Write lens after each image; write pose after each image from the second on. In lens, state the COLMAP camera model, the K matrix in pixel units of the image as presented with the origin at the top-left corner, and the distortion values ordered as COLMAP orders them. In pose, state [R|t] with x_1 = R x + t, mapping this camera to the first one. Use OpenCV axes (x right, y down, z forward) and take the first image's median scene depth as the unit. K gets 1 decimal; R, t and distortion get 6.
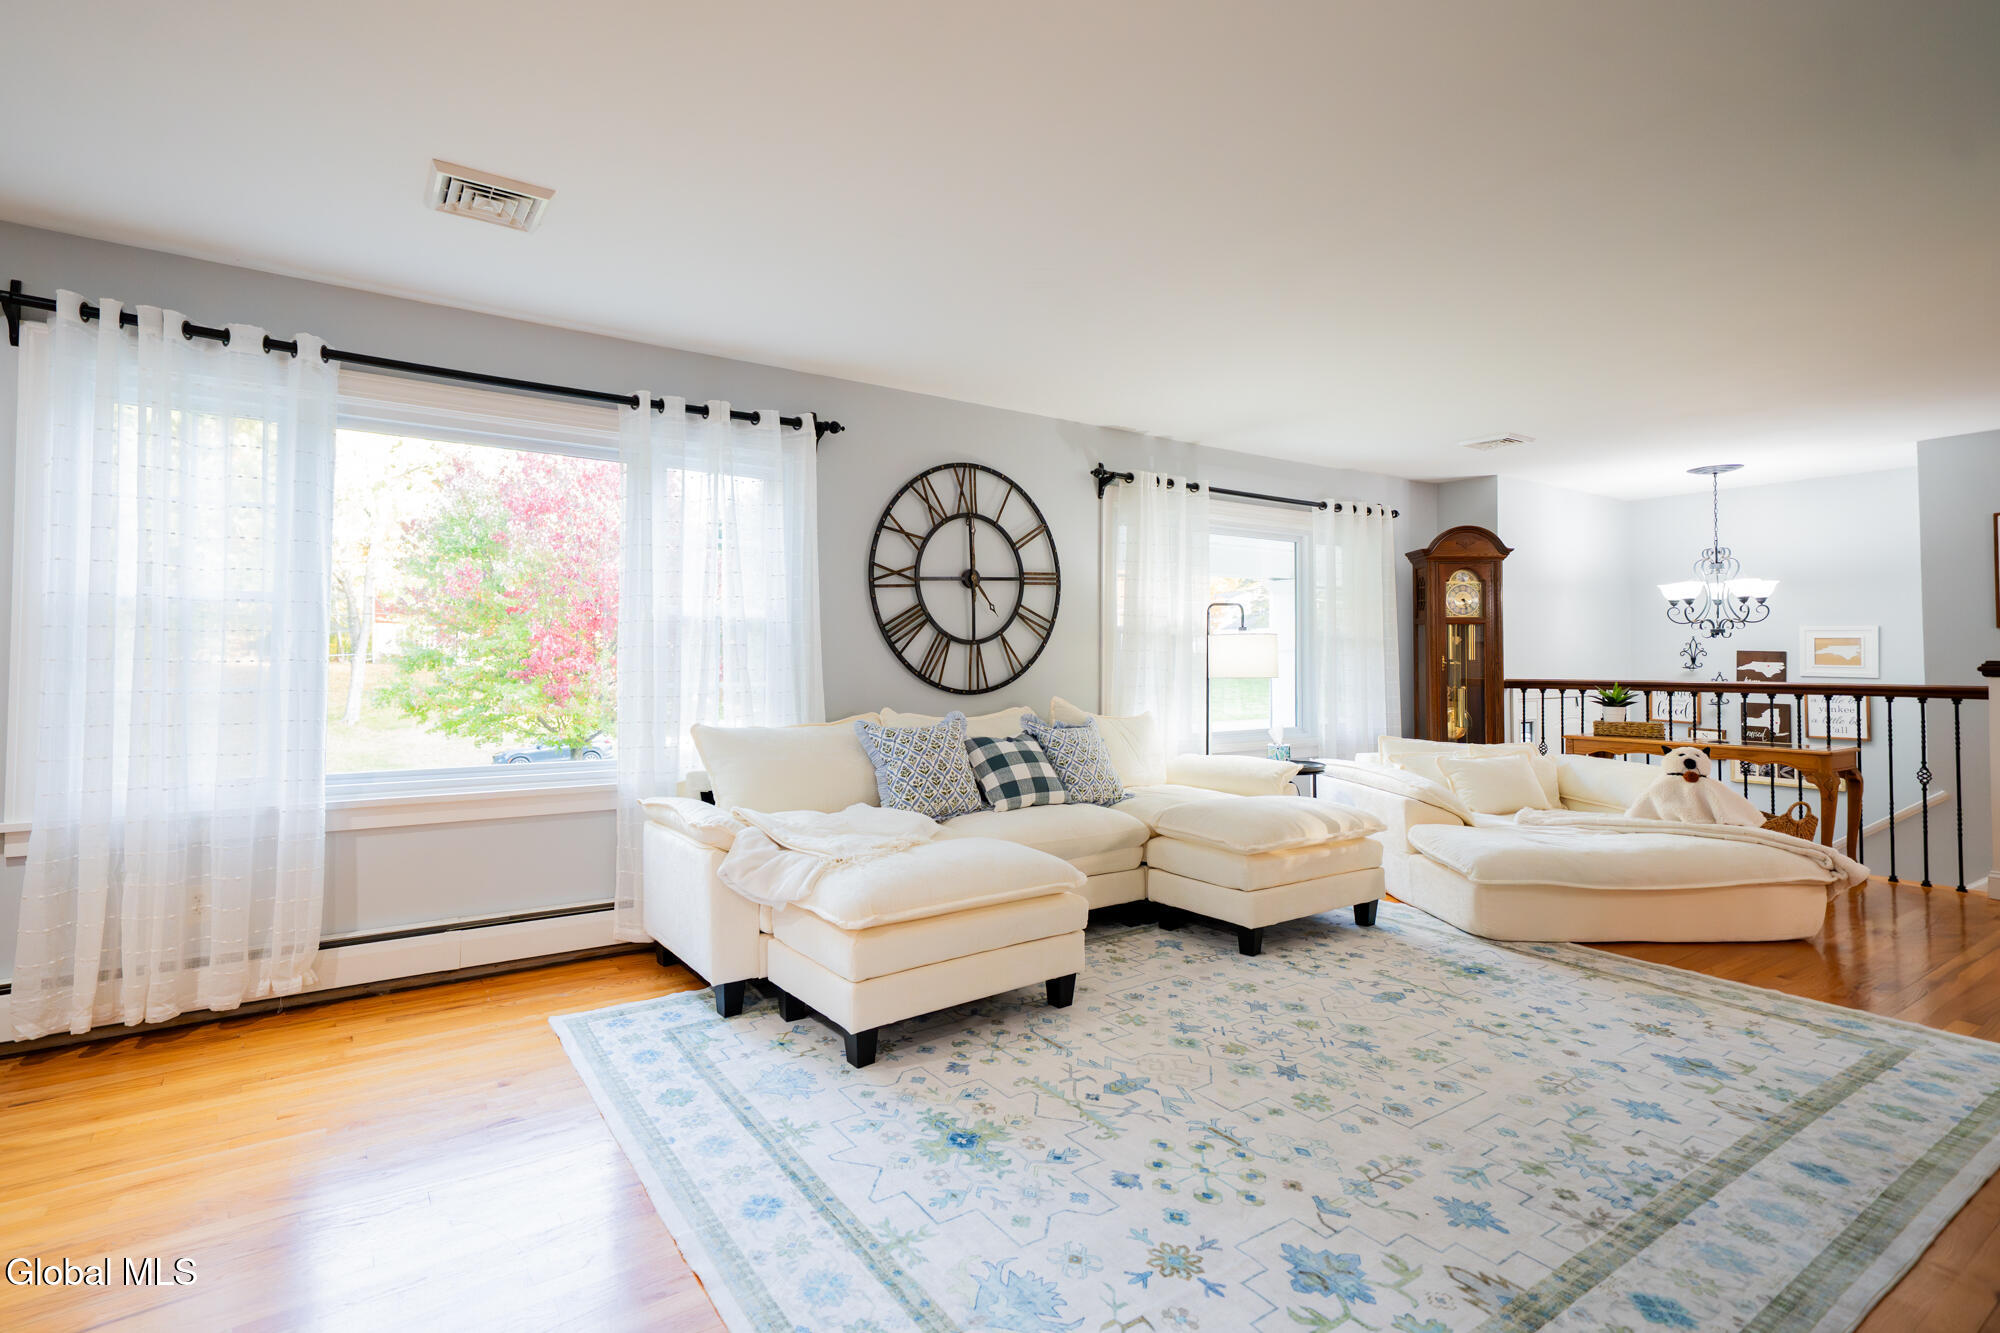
lens RADIAL K [[959.4, 0, 946.9], [0, 959.4, 638.3], [0, 0, 1]] dist [0.006487, 0.002205]
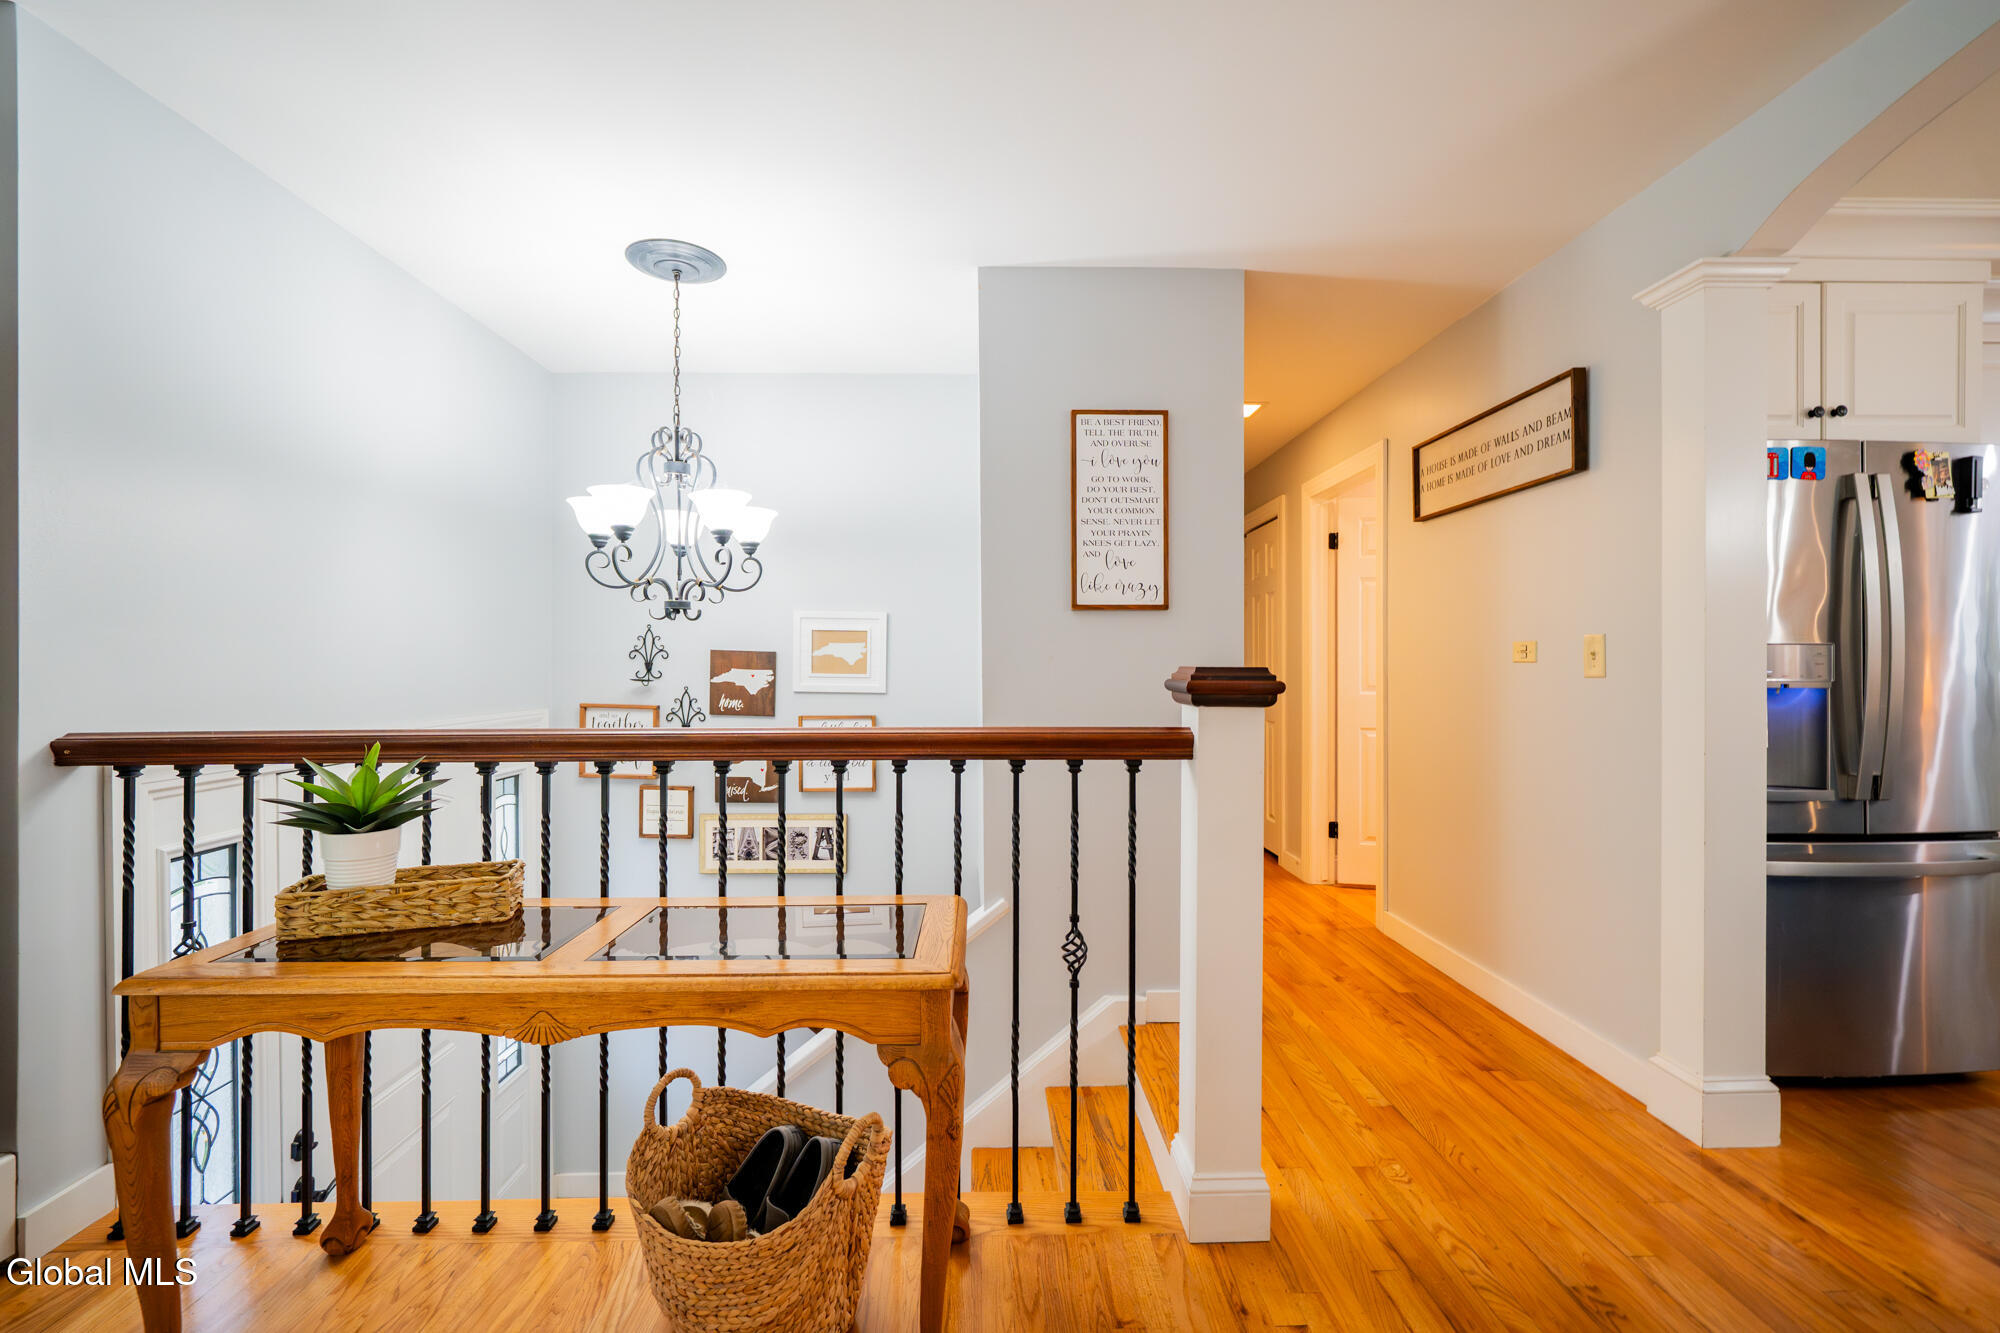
lens RADIAL K [[822.7, 0, 998.9], [0, 822.7, 665.0], [0, 0, 1]] dist [-0.000016, 0.000075]
pose [[0.525205, -0.003090, 0.850970, 1.109704], [-0.015607, 0.999790, 0.013263, 0.028704], [-0.850832, -0.020247, 0.525047, 1.345227]]
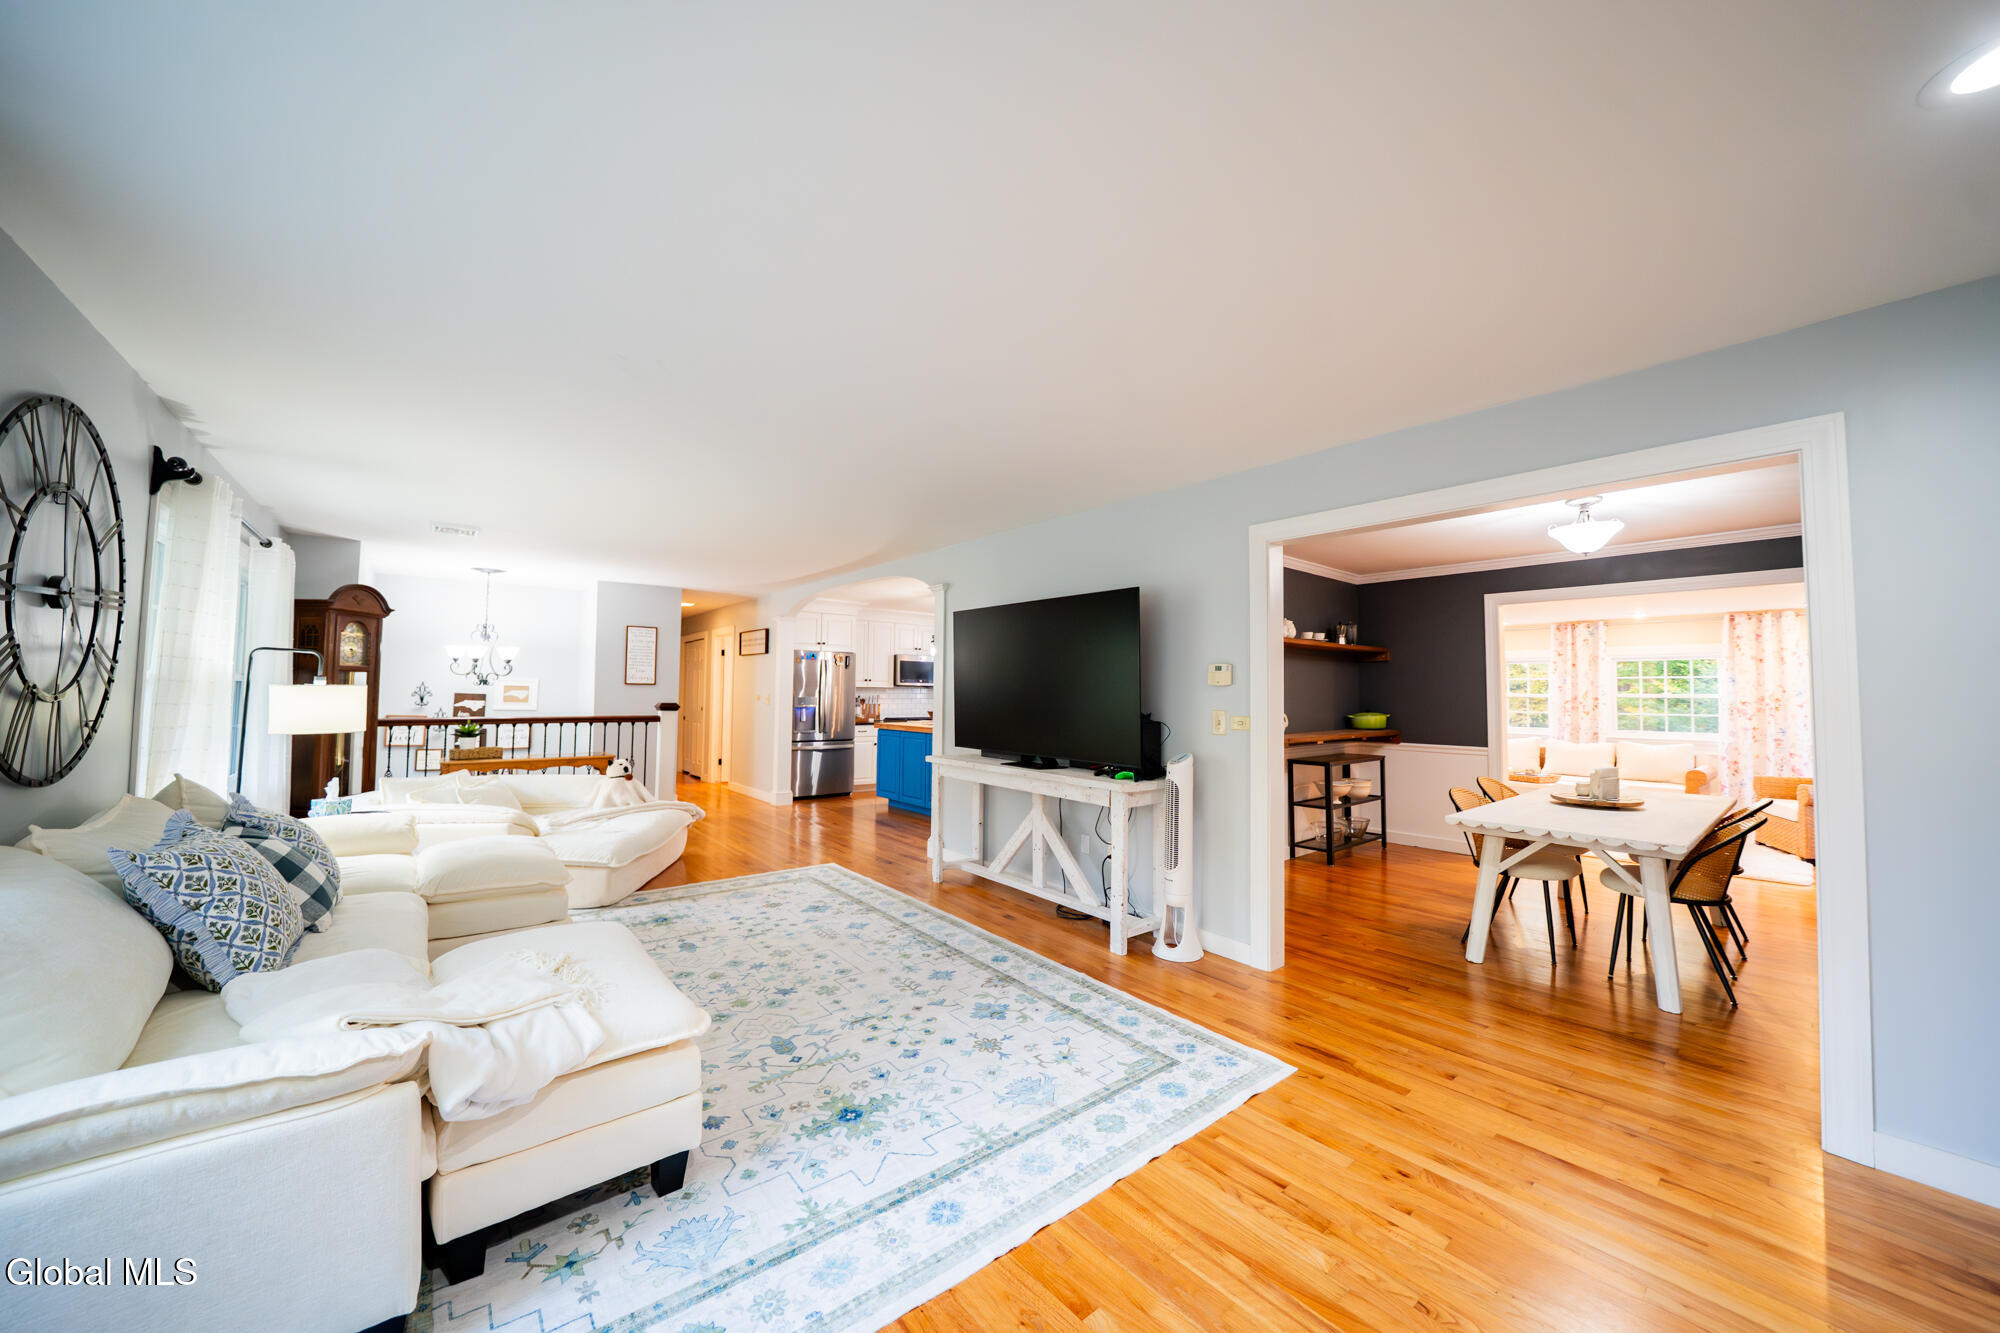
lens RADIAL K [[710.4, 0, 1003.2], [0, 710.4, 655.8], [0, 0, 1]] dist [-0.018513, 0.000088]
pose [[-0.109964, 0.049082, 0.992723, -0.713996], [-0.031505, 0.998106, -0.052838, -0.028572], [-0.993436, -0.037086, -0.108209, 0.690937]]
